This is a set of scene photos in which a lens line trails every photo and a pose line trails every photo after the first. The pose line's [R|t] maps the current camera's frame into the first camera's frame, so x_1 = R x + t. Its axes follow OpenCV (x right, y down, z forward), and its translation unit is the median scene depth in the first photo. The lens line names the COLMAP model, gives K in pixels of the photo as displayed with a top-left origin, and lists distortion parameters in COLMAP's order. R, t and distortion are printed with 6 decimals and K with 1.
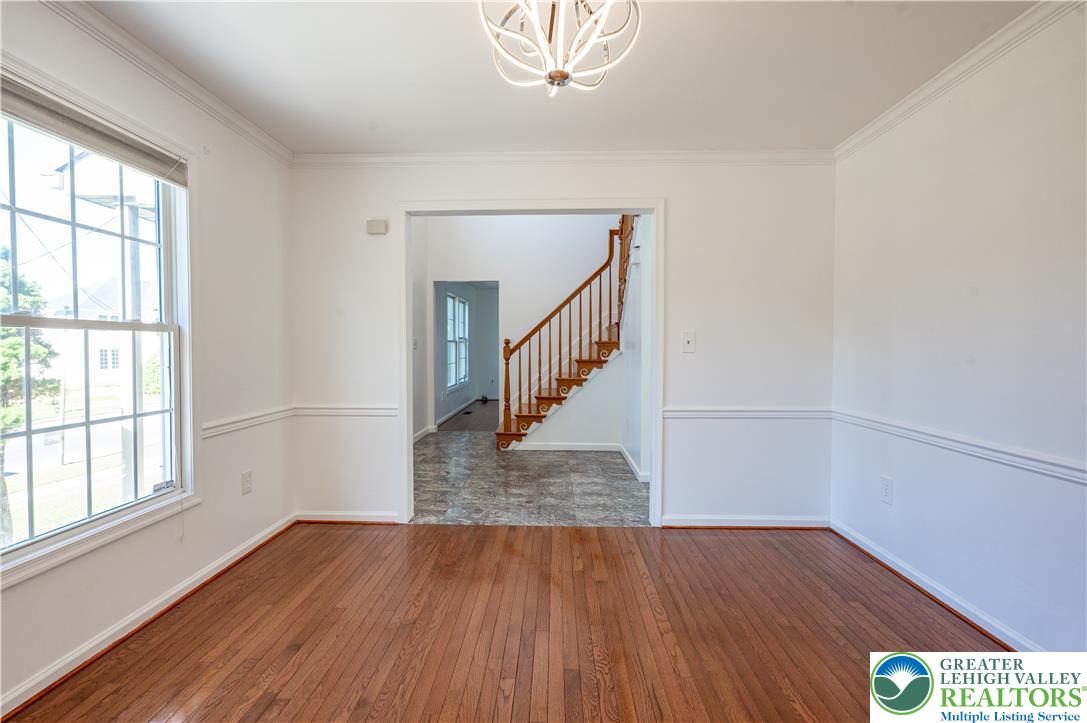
lens RADIAL K [[486.0, 0, 541.5], [0, 486.0, 362.4], [0, 0, 1]] dist [-0.004178, 0.001110]
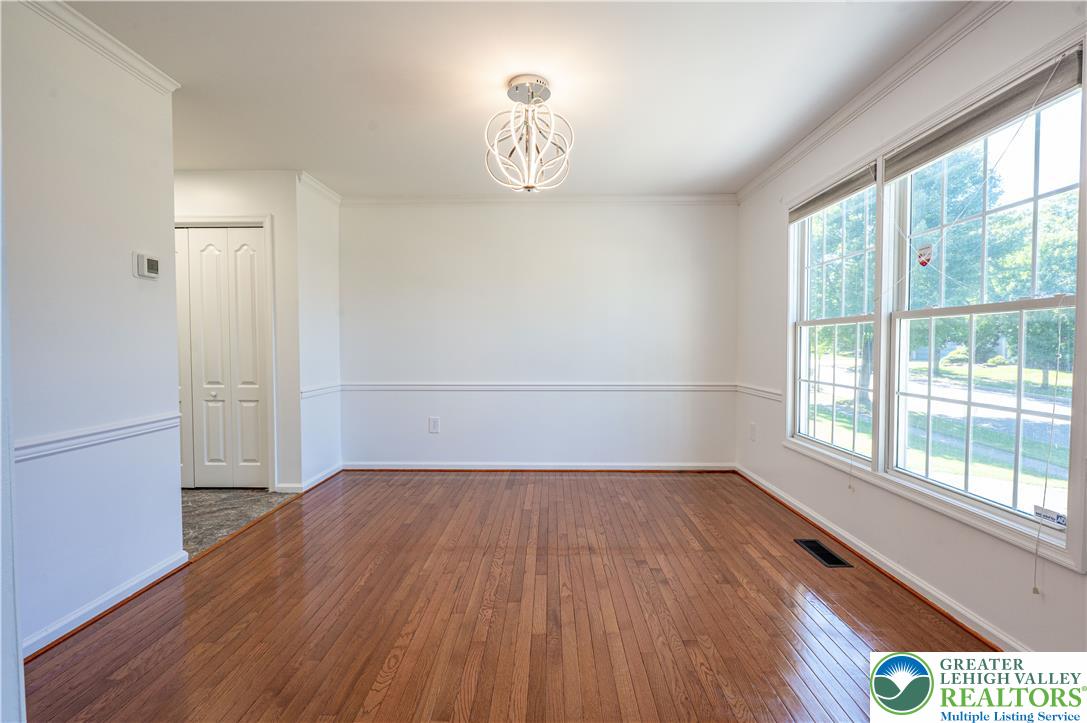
lens RADIAL K [[486.0, 0, 541.5], [0, 486.0, 362.4], [0, 0, 1]] dist [-0.004178, 0.001110]
pose [[-0.999946, 0.001315, -0.010329, 0.003769], [0.000608, 0.997678, 0.068104, -0.021060], [0.010394, 0.068094, -0.997625, 1.203145]]
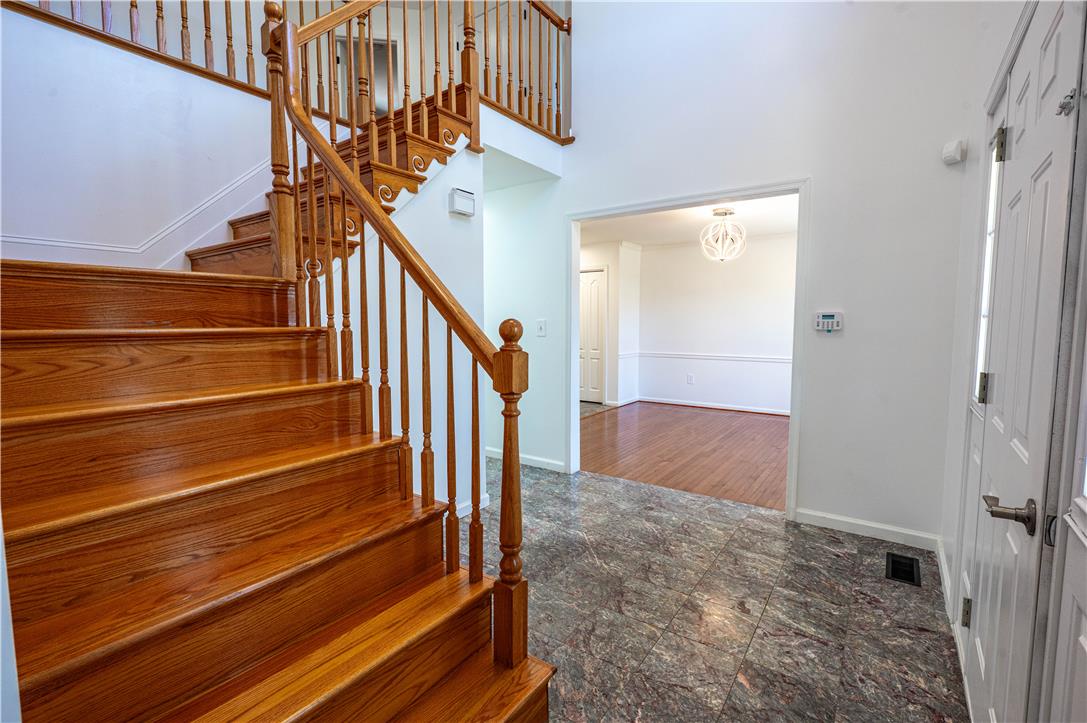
lens RADIAL K [[486.0, 0, 541.5], [0, 486.0, 362.4], [0, 0, 1]] dist [-0.004178, 0.001110]
pose [[-0.826343, -0.046426, 0.561250, -0.408049], [0.019616, 0.993619, 0.111072, -0.097654], [-0.562825, 0.102793, -0.820159, 2.108199]]
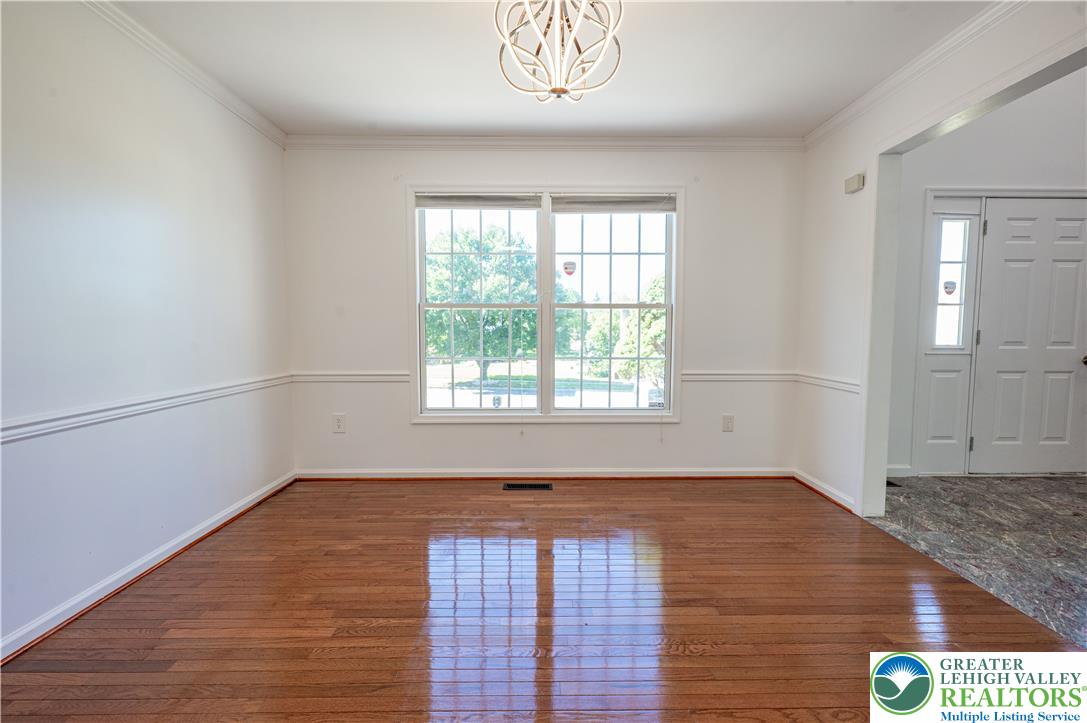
lens RADIAL K [[486.9, 0, 543.5], [0, 486.9, 361.5], [0, 0, 1]] dist [-0.000554, 0.000075]
pose [[0.042342, 0.067078, -0.996849, 0.567030], [-0.033961, 0.997264, 0.065664, 0.013302], [0.998526, 0.031074, 0.044504, 0.384787]]
